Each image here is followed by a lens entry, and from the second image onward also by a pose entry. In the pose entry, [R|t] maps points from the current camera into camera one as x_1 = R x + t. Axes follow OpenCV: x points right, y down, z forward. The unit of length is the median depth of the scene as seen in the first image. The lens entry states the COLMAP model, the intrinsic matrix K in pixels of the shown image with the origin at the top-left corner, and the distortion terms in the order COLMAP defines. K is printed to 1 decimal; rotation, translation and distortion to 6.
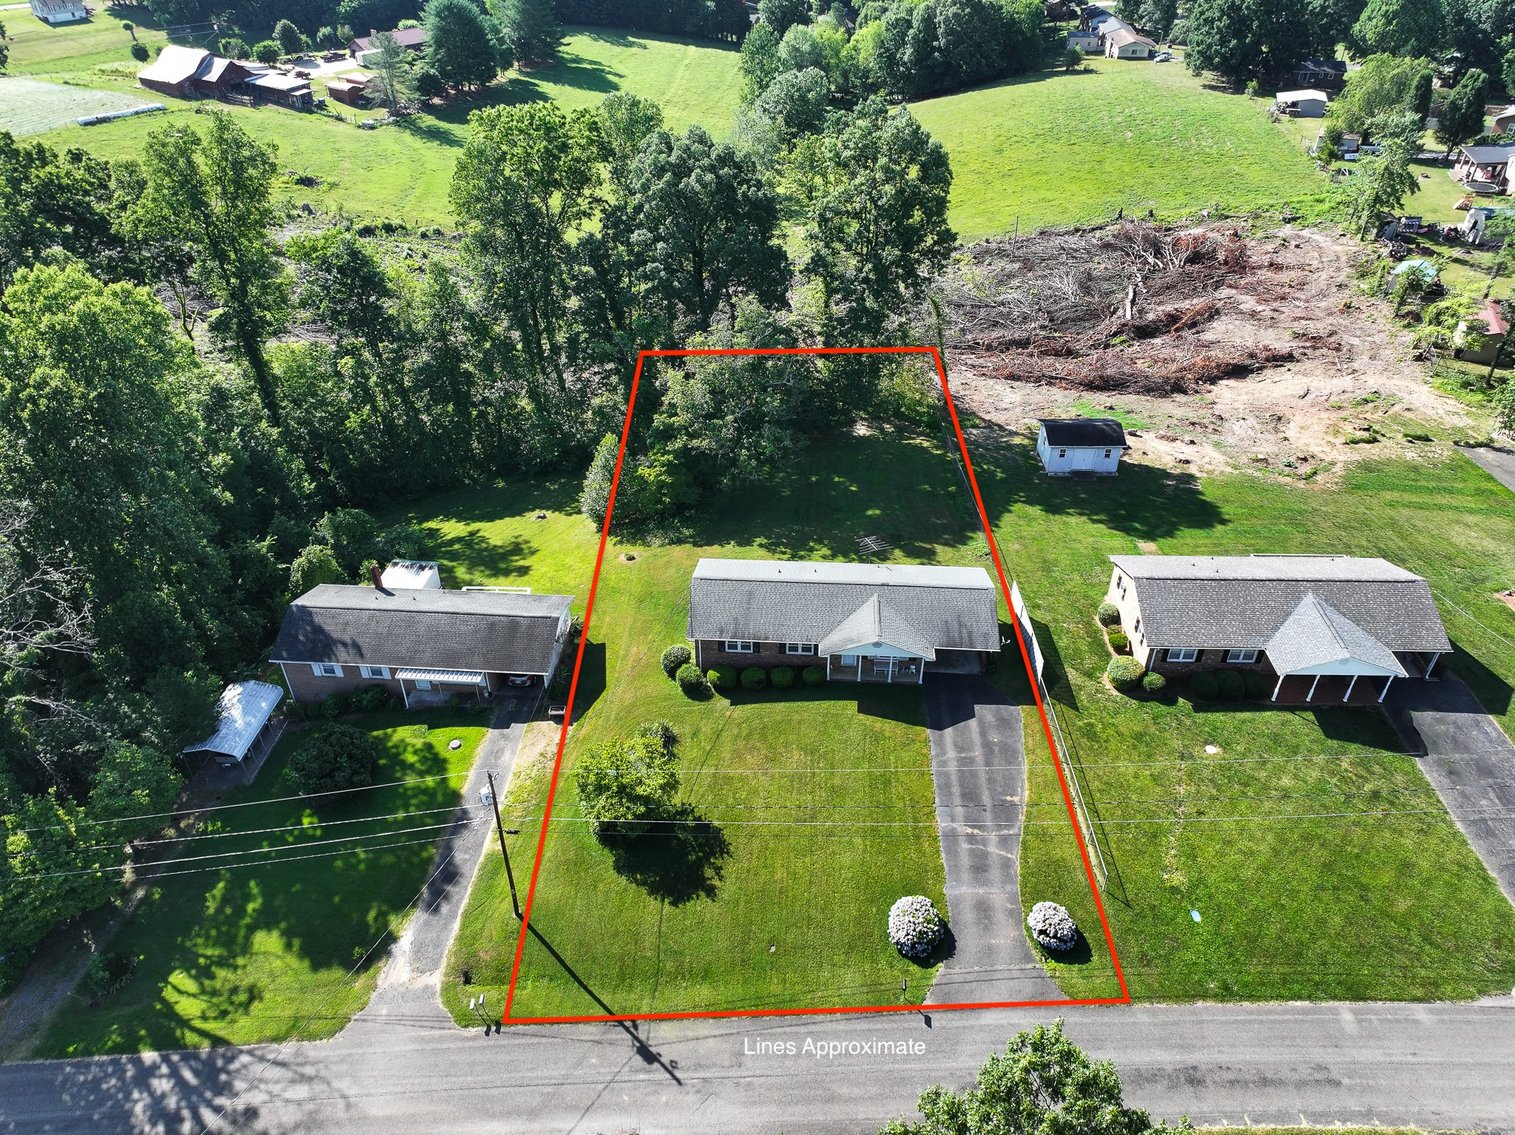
lens RADIAL K [[1064.2, 0, 762.9], [0, 1064.2, 570.2], [0, 0, 1]] dist [0.002759, 0.011599]
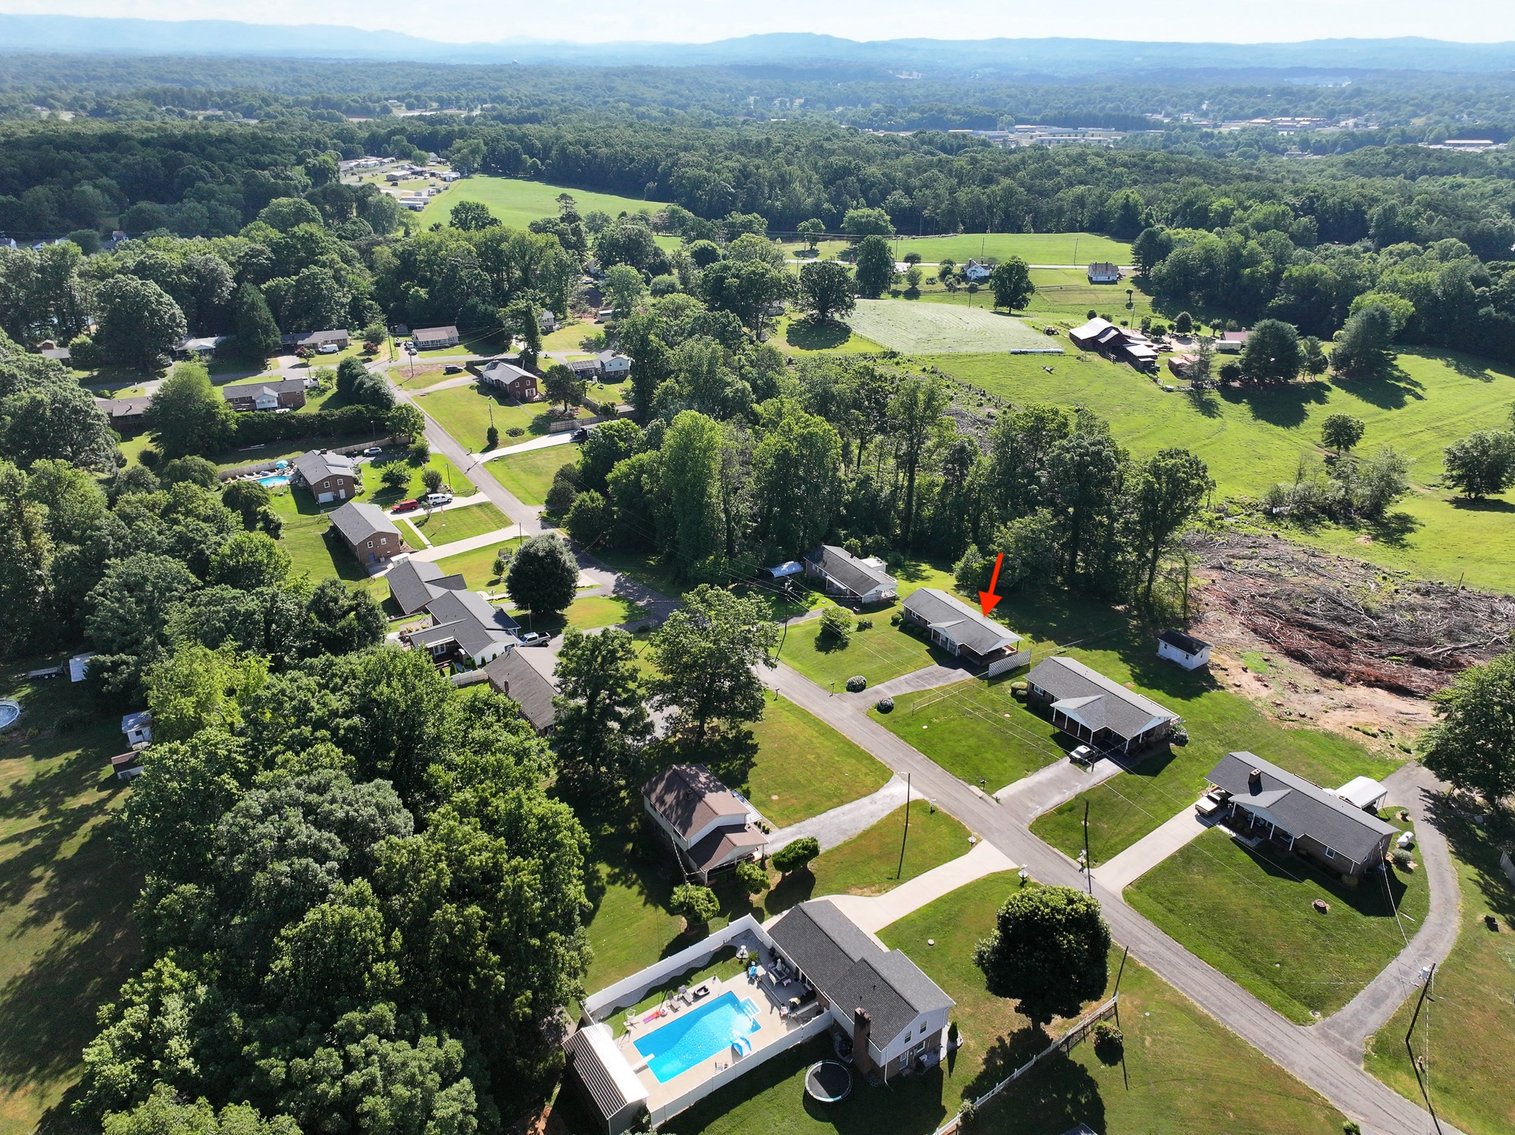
lens RADIAL K [[1064.2, 0, 759.4], [0, 1064.2, 566.5], [0, 0, 1]] dist [0.002759, 0.011599]
pose [[0.571030, 0.353313, -0.741009, 1.448705], [-0.477837, 0.877028, 0.049940, 0.017181], [0.667530, 0.325565, 0.669635, -0.907033]]
